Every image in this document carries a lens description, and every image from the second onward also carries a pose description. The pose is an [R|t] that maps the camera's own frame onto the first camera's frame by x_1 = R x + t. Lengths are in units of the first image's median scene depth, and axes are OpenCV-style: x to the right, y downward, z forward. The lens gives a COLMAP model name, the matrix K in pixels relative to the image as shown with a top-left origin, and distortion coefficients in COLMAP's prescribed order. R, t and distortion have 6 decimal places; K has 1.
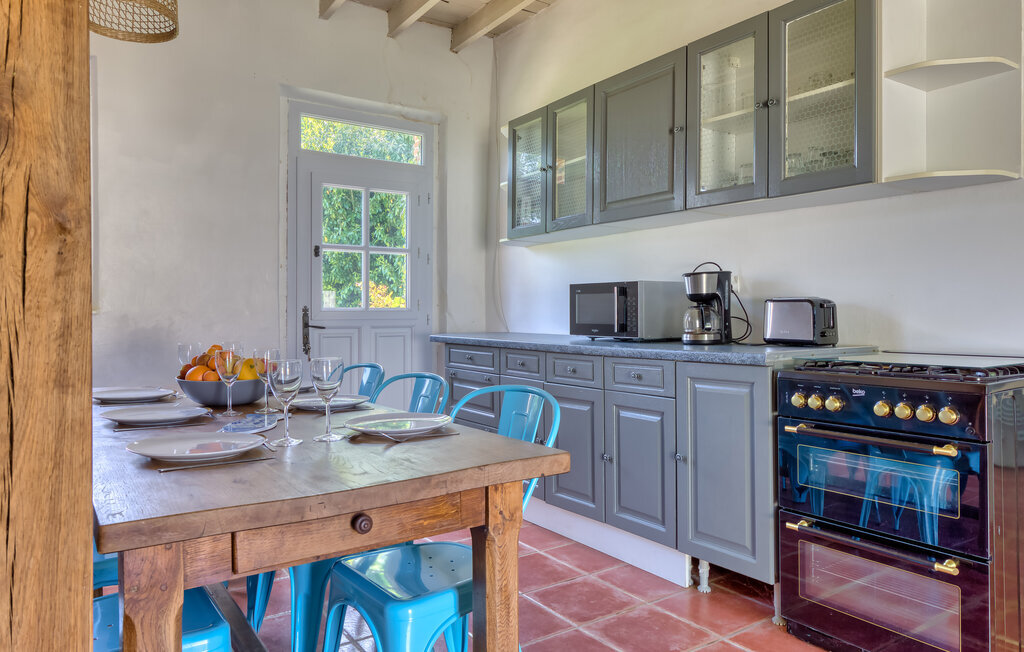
lens RADIAL K [[698.2, 0, 516.8], [0, 698.2, 320.6], [0, 0, 1]] dist [-0.013860, 0.003905]
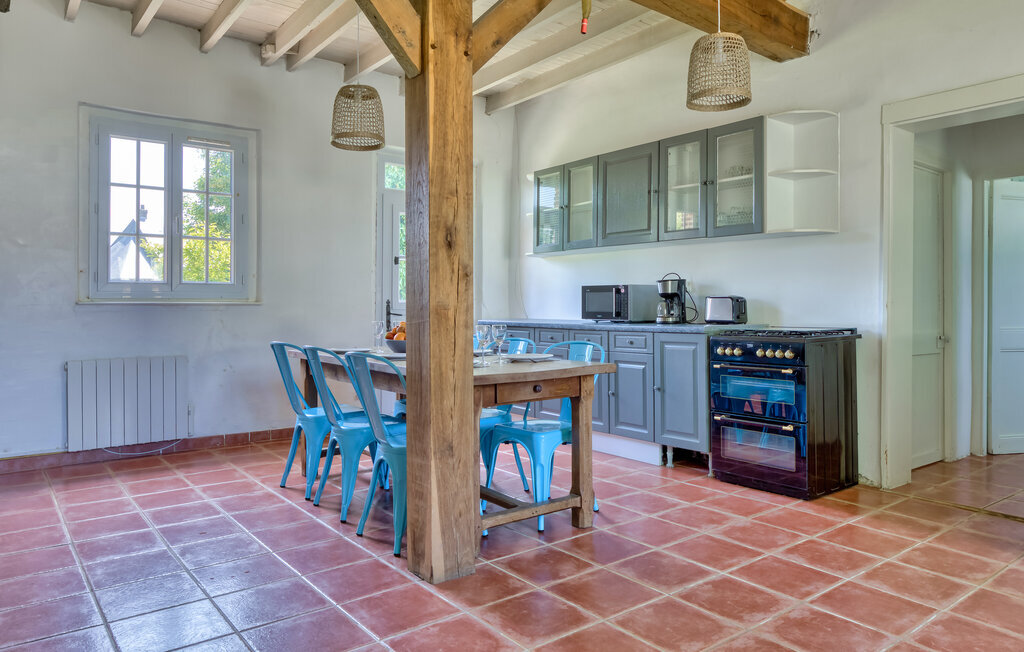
lens RADIAL K [[698.2, 0, 507.8], [0, 698.2, 319.1], [0, 0, 1]] dist [-0.013860, 0.003905]
pose [[0.998964, 0.001042, 0.045502, -0.193715], [-0.001429, 0.999963, 0.008468, 0.010015], [-0.045491, -0.008524, 0.998928, -0.648278]]
